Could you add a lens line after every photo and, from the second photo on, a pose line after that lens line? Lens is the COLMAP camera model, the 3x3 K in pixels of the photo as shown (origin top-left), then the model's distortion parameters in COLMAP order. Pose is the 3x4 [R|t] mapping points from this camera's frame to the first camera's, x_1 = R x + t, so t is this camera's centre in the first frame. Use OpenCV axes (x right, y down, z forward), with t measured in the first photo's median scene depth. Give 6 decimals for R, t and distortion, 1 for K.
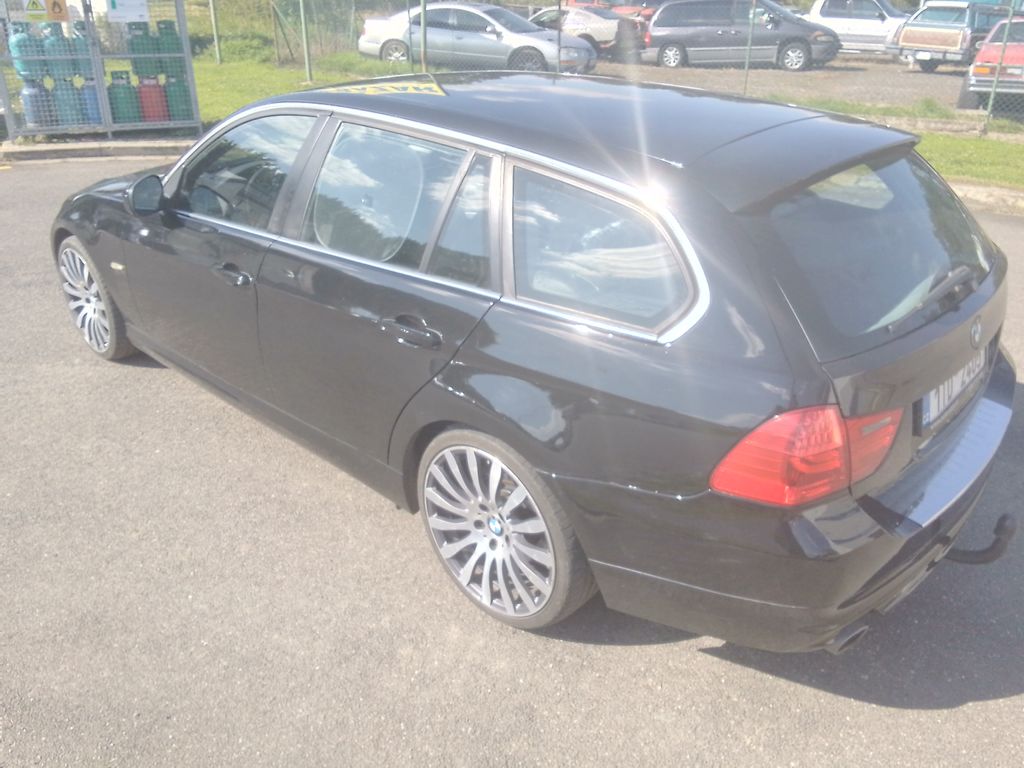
lens RADIAL K [[794.4, 0, 506.7], [0, 794.4, 382.1], [0, 0, 1]] dist [0.039351, -0.072176]
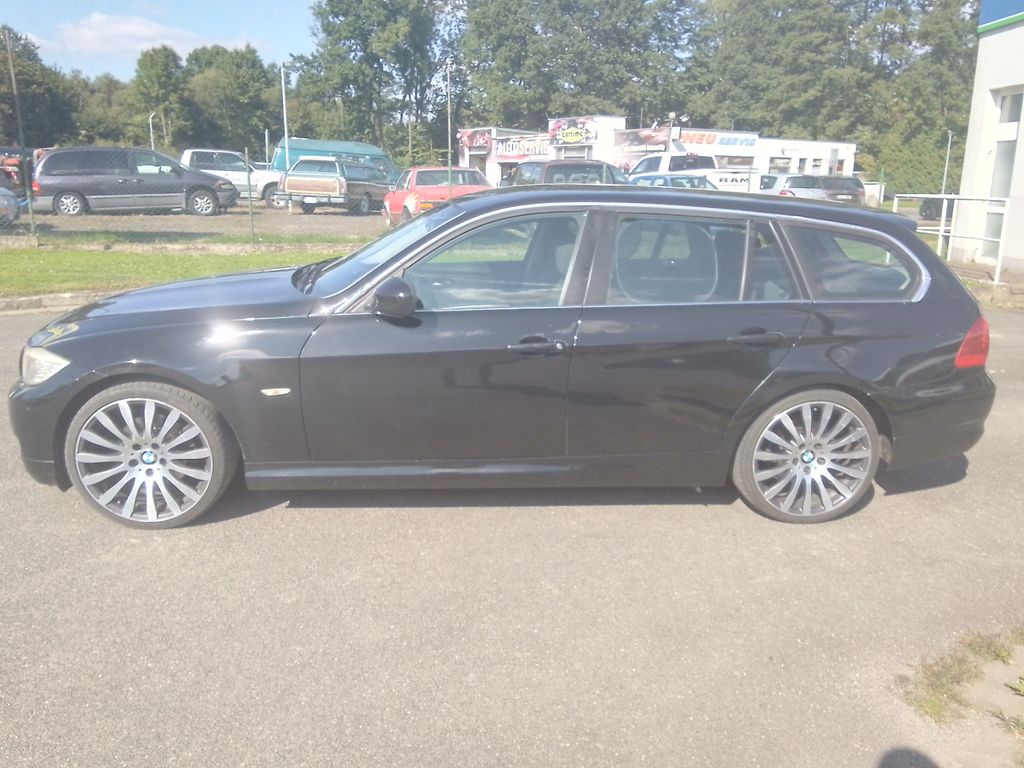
lens RADIAL K [[794.4, 0, 508.5], [0, 794.4, 382.9], [0, 0, 1]] dist [0.039351, -0.072176]
pose [[0.675896, -0.174430, 0.716058, -0.173926], [0.294163, 0.954691, -0.045103, -0.006891], [-0.675746, 0.241122, 0.696582, 0.033073]]
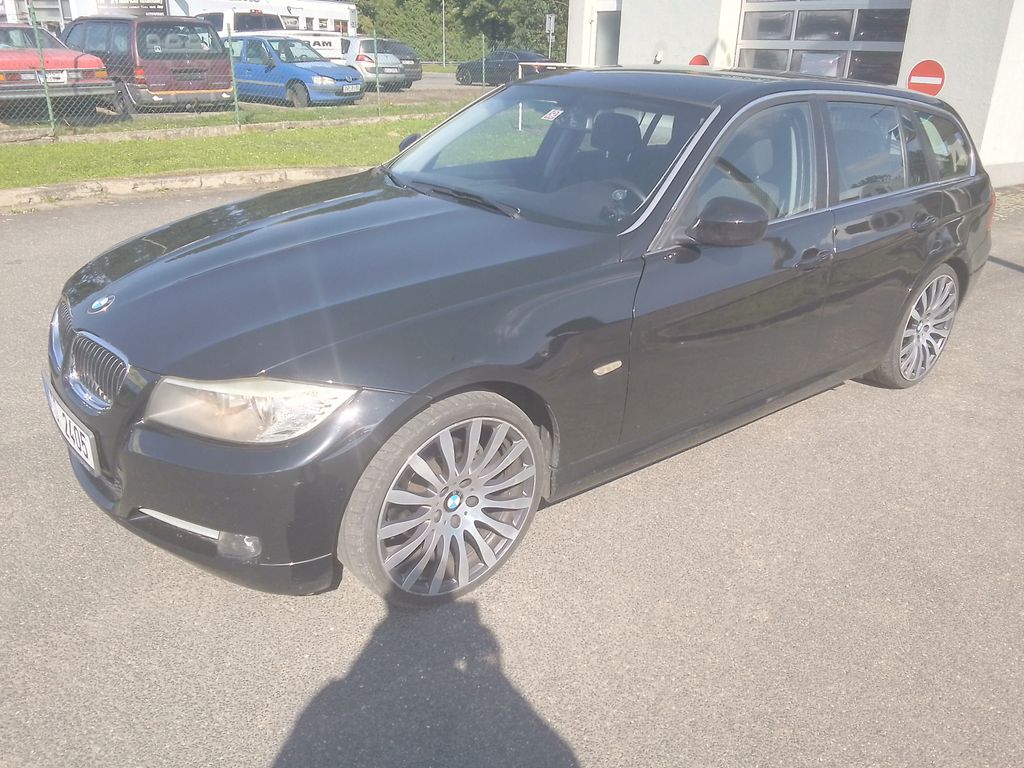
lens RADIAL K [[794.4, 0, 509.0], [0, 794.4, 383.2], [0, 0, 1]] dist [0.039351, -0.072176]
pose [[0.127419, -0.379554, 0.916353, -0.203472], [0.387700, 0.869438, 0.306212, -0.067935], [-0.912936, 0.316253, 0.257936, 0.164045]]
